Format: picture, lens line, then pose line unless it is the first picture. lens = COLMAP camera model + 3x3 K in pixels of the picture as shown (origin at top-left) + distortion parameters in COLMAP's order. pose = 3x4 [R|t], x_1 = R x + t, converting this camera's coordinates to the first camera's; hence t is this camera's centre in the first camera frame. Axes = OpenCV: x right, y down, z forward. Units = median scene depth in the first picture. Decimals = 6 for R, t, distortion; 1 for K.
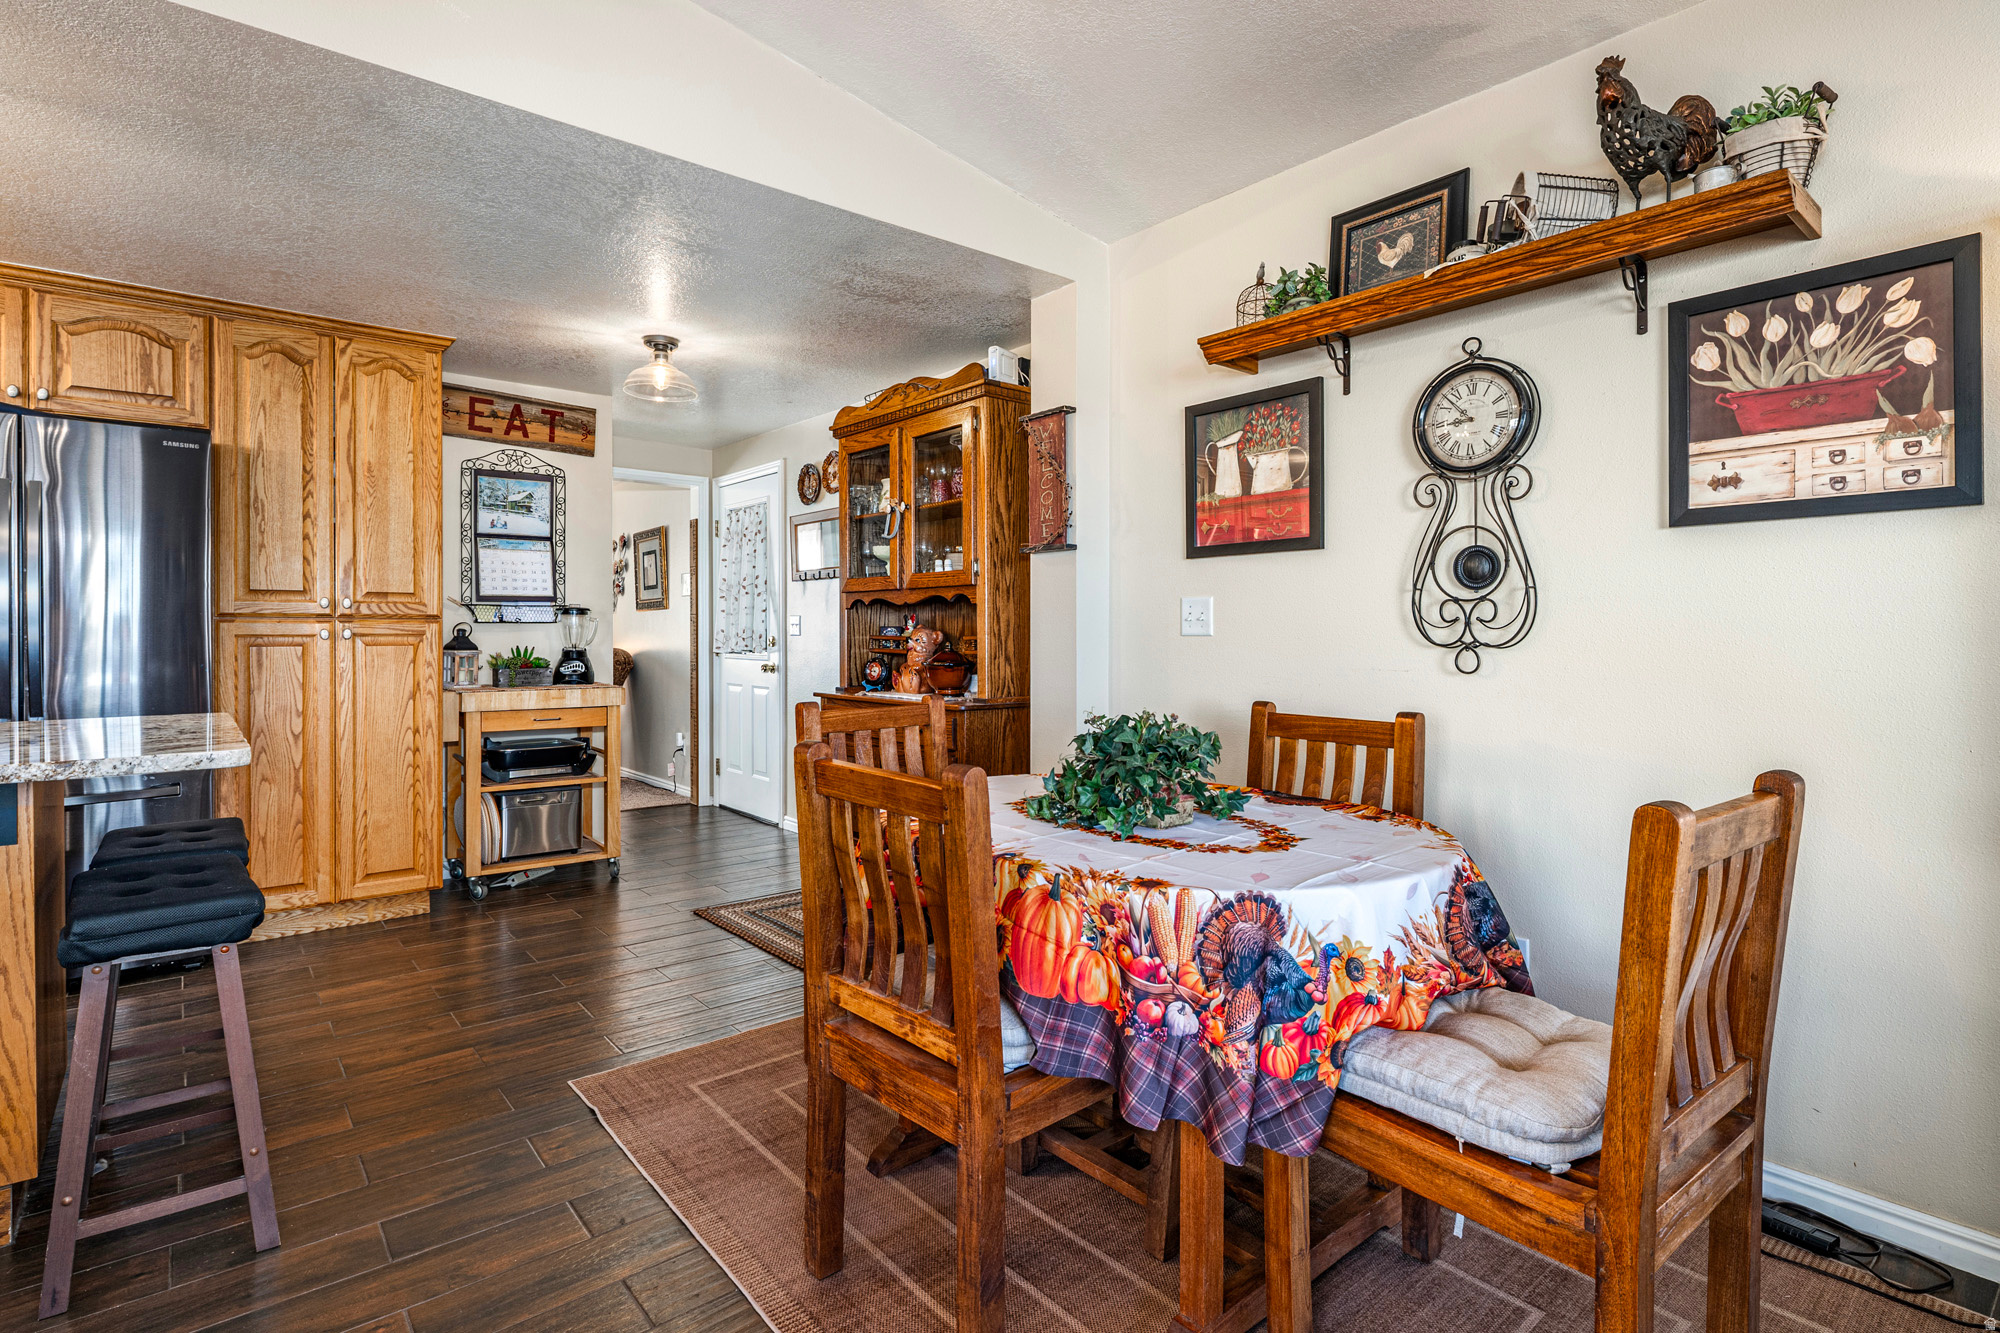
lens RADIAL K [[986.4, 0, 989.9], [0, 986.4, 636.4], [0, 0, 1]] dist [0.004253, -0.003274]
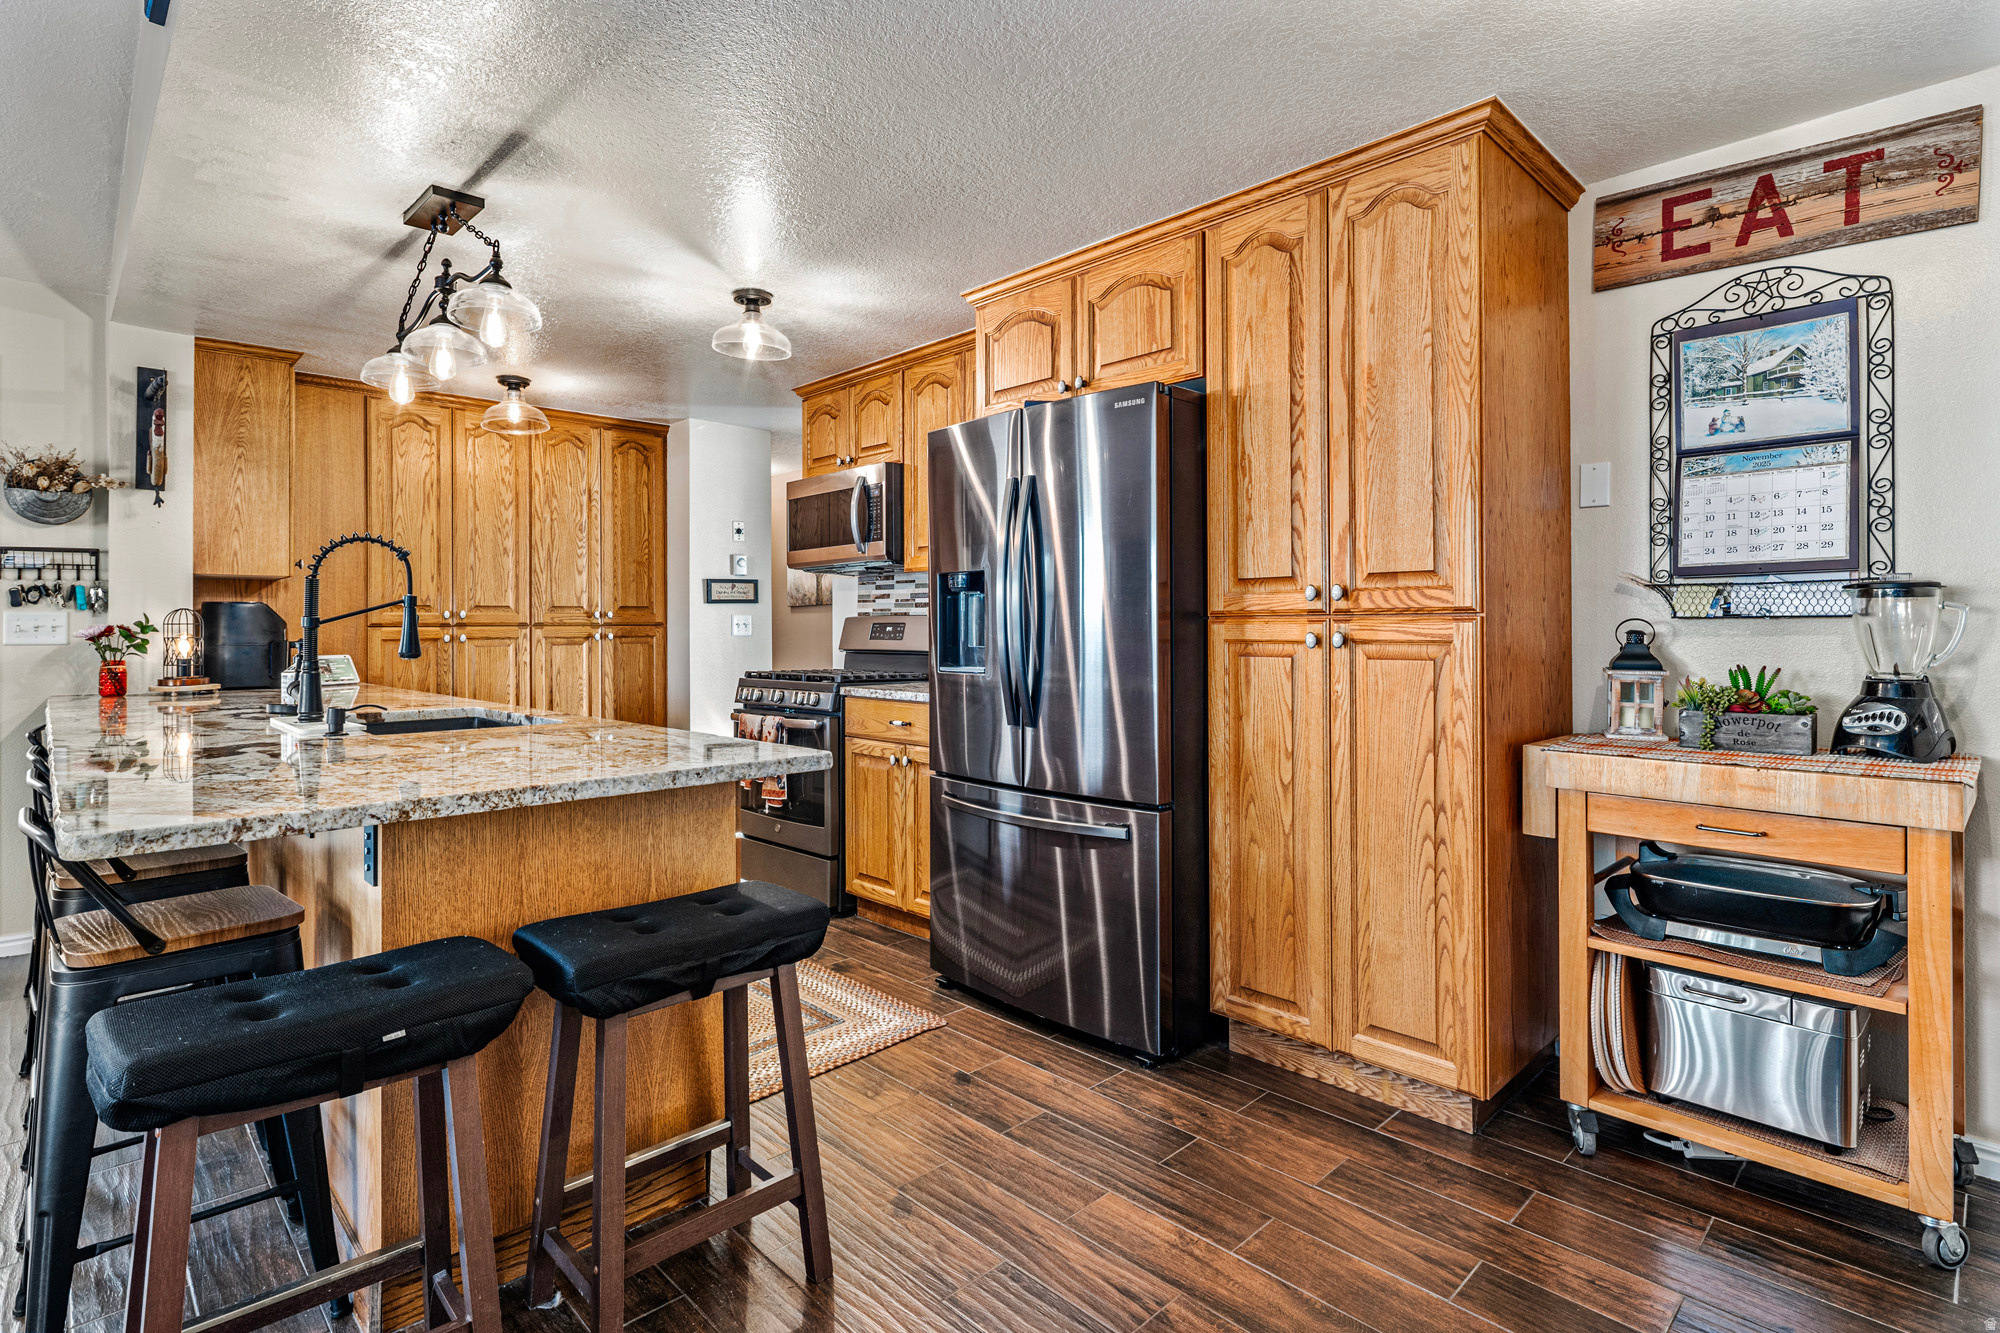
lens RADIAL K [[986.4, 0, 1004.4], [0, 986.4, 619.1], [0, 0, 1]] dist [0.004253, -0.003274]
pose [[0.091931, -0.007910, -0.995734, -0.029213], [-0.000770, 0.999968, -0.008015, -0.011185], [0.995765, 0.001503, 0.091921, 0.742809]]
